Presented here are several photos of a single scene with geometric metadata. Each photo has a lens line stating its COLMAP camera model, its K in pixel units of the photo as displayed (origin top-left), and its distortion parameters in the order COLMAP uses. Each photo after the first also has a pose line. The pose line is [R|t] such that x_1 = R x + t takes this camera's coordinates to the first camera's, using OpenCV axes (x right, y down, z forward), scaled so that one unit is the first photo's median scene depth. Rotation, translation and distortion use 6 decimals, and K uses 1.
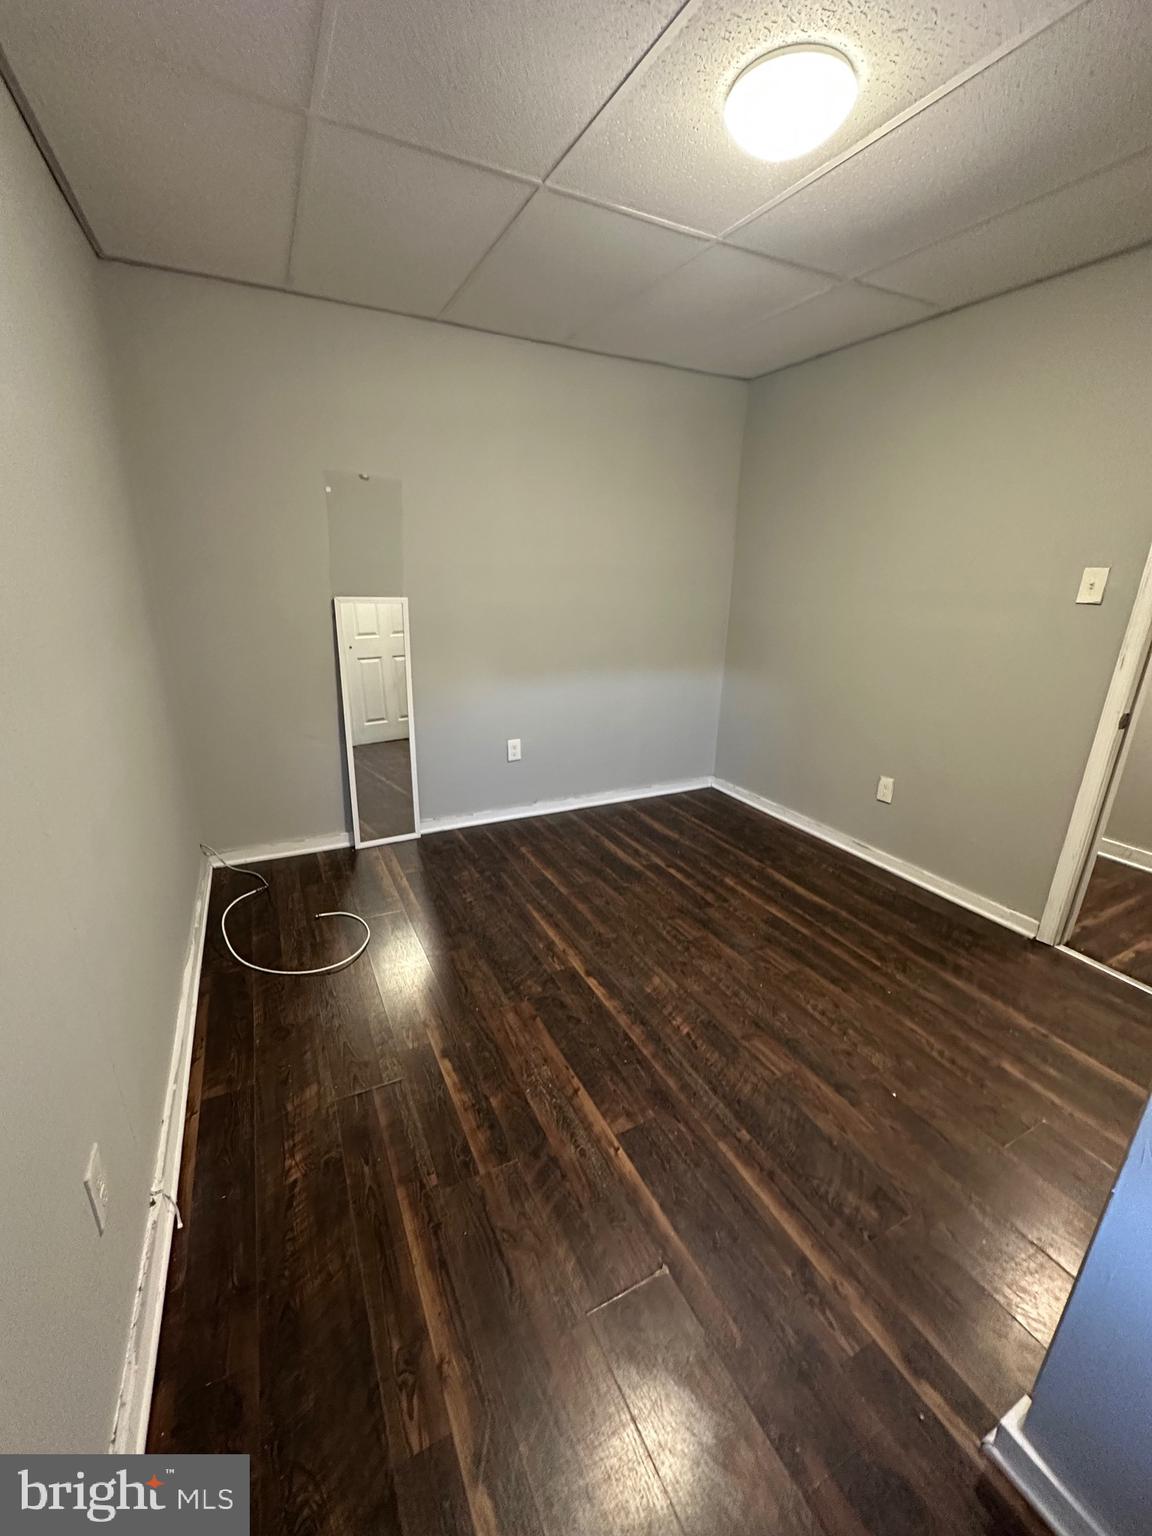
lens RADIAL K [[611.8, 0, 577.7], [0, 611.8, 767.3], [0, 0, 1]] dist [-0.007607, 0.002806]
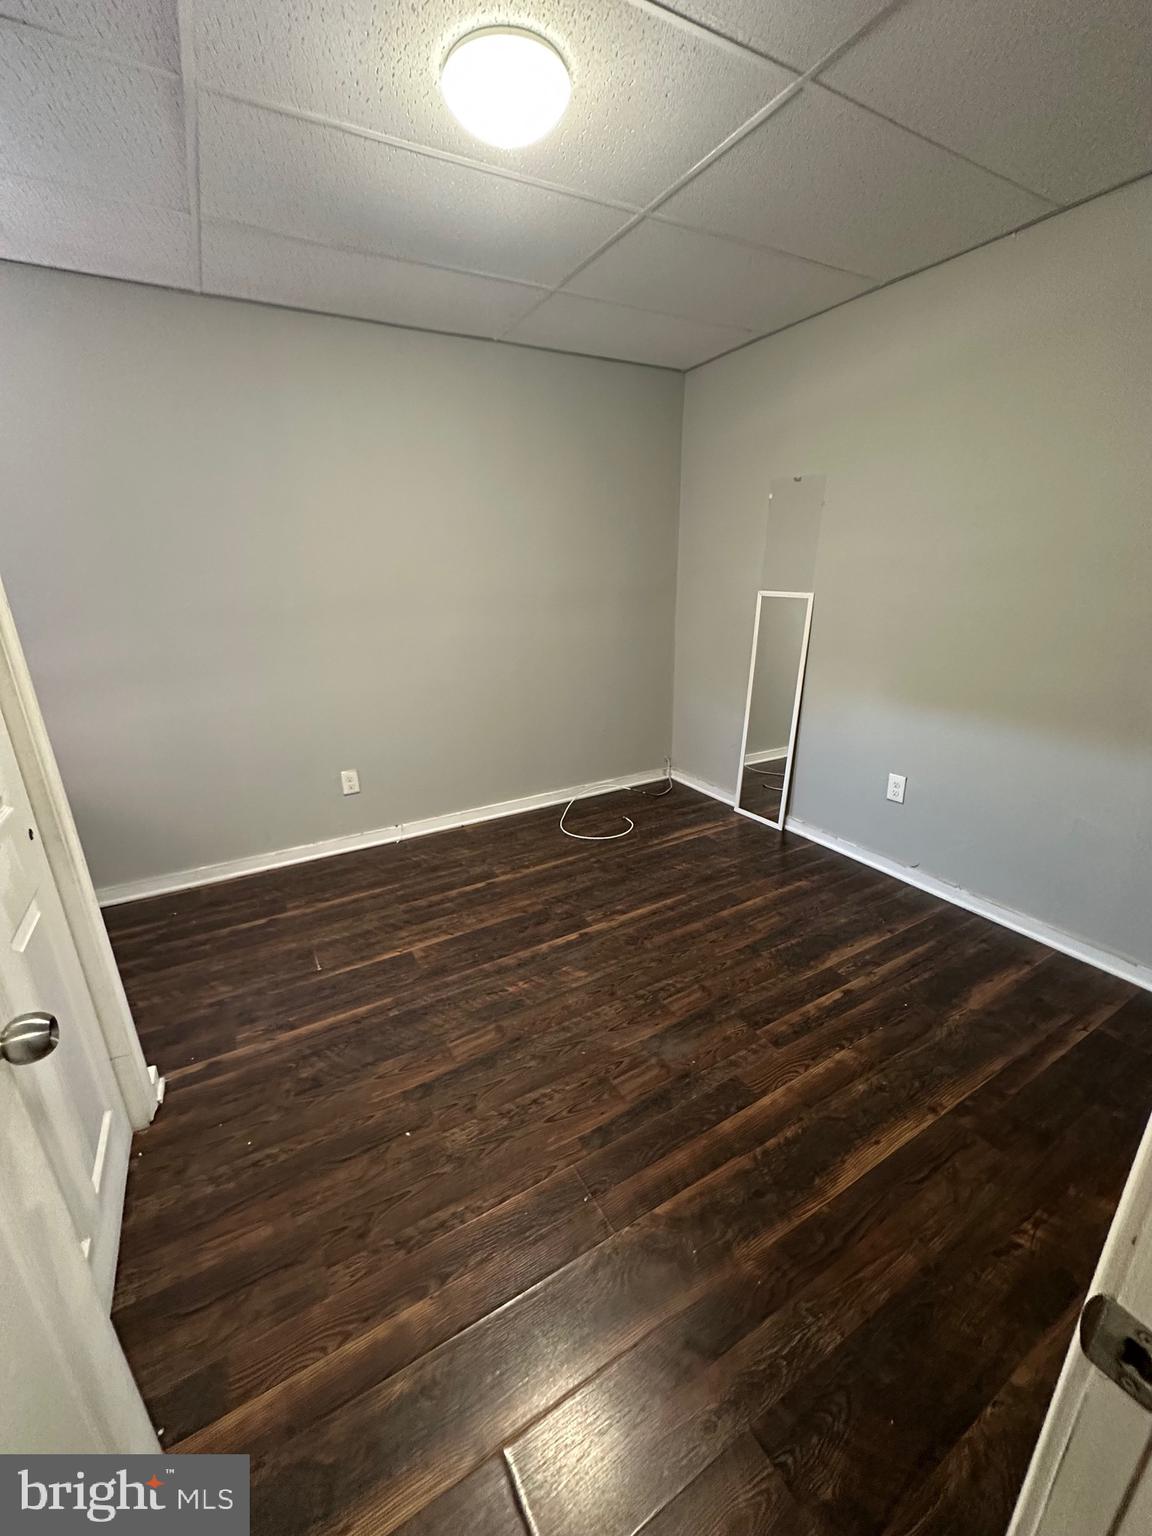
lens RADIAL K [[611.8, 0, 577.7], [0, 611.8, 767.3], [0, 0, 1]] dist [-0.007607, 0.002806]
pose [[0.055028, 0.289036, -0.955735, 0.952612], [-0.287617, 0.921203, 0.262033, -0.216788], [0.956163, 0.260466, 0.133823, 0.744915]]
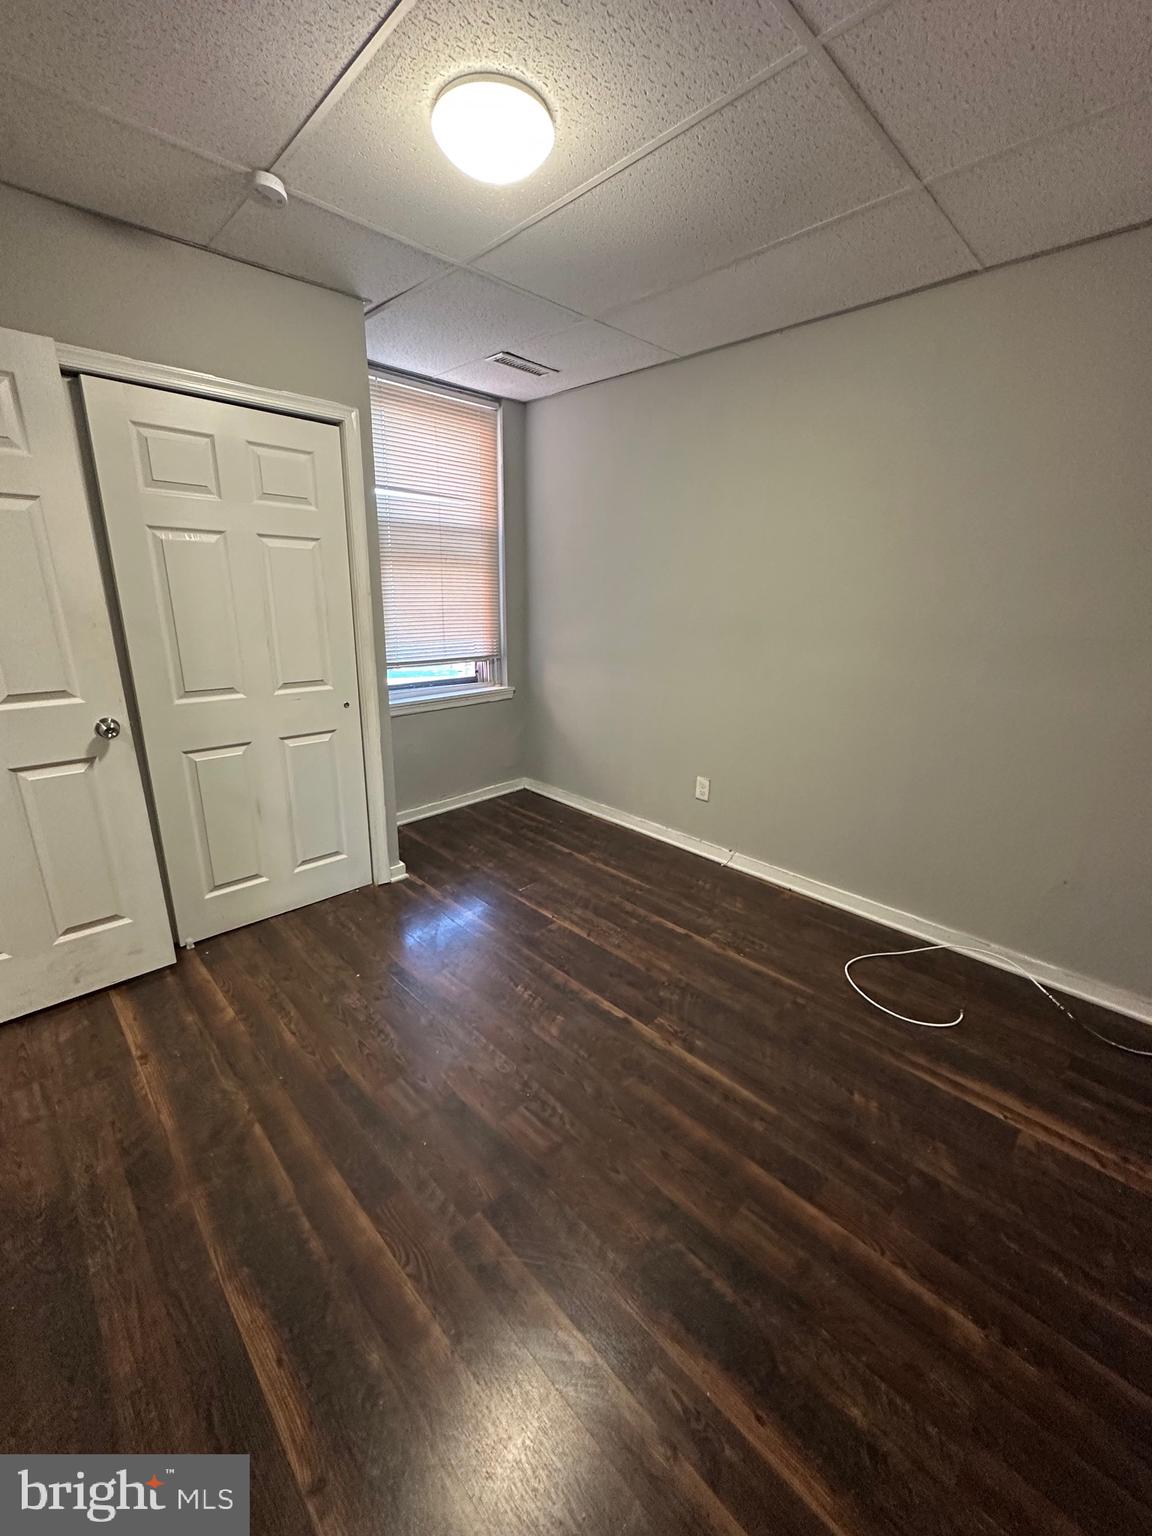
lens RADIAL K [[611.8, 0, 577.7], [0, 611.8, 767.3], [0, 0, 1]] dist [-0.007607, 0.002806]
pose [[-0.952227, 0.047528, -0.301671, 0.338814], [-0.132626, 0.825444, 0.548682, -0.462644], [0.275090, 0.562479, -0.779707, 1.444007]]
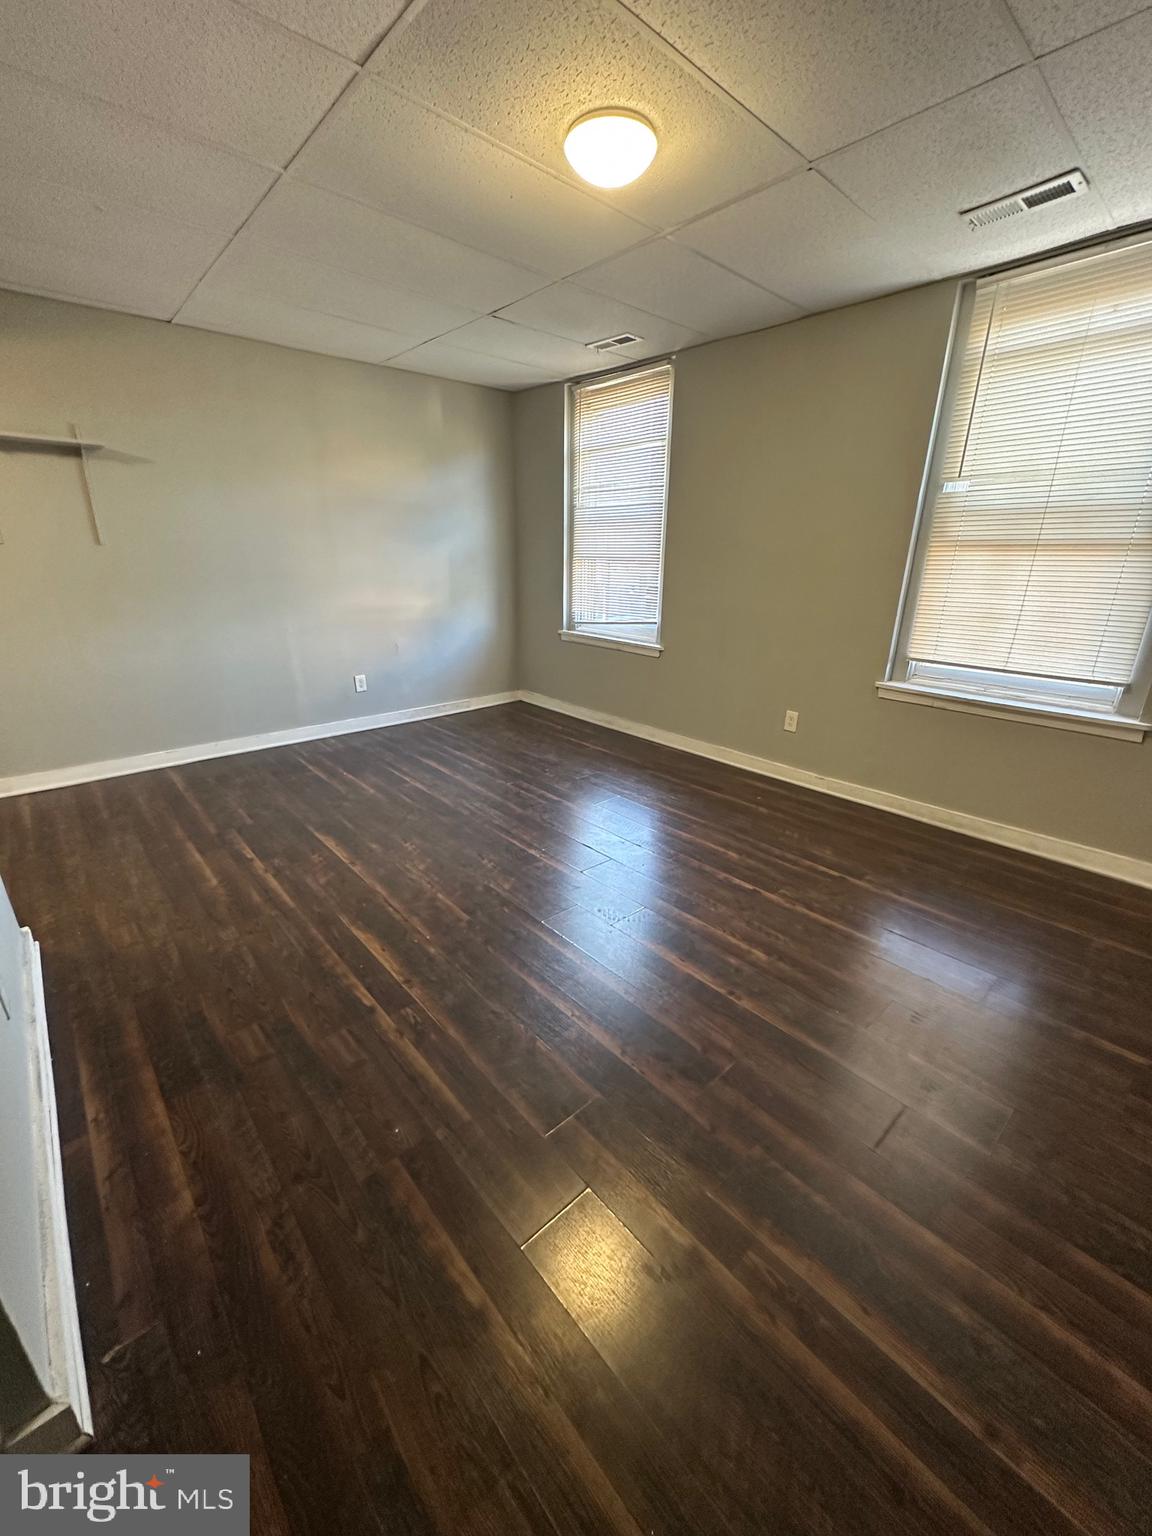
lens RADIAL K [[611.8, 0, 577.7], [0, 611.8, 767.3], [0, 0, 1]] dist [-0.007607, 0.002806]
pose [[-0.966097, 0.062144, -0.250587, -0.316805], [-0.102527, 0.798437, 0.593284, -0.596496], [0.236947, 0.598862, -0.764997, 1.934859]]
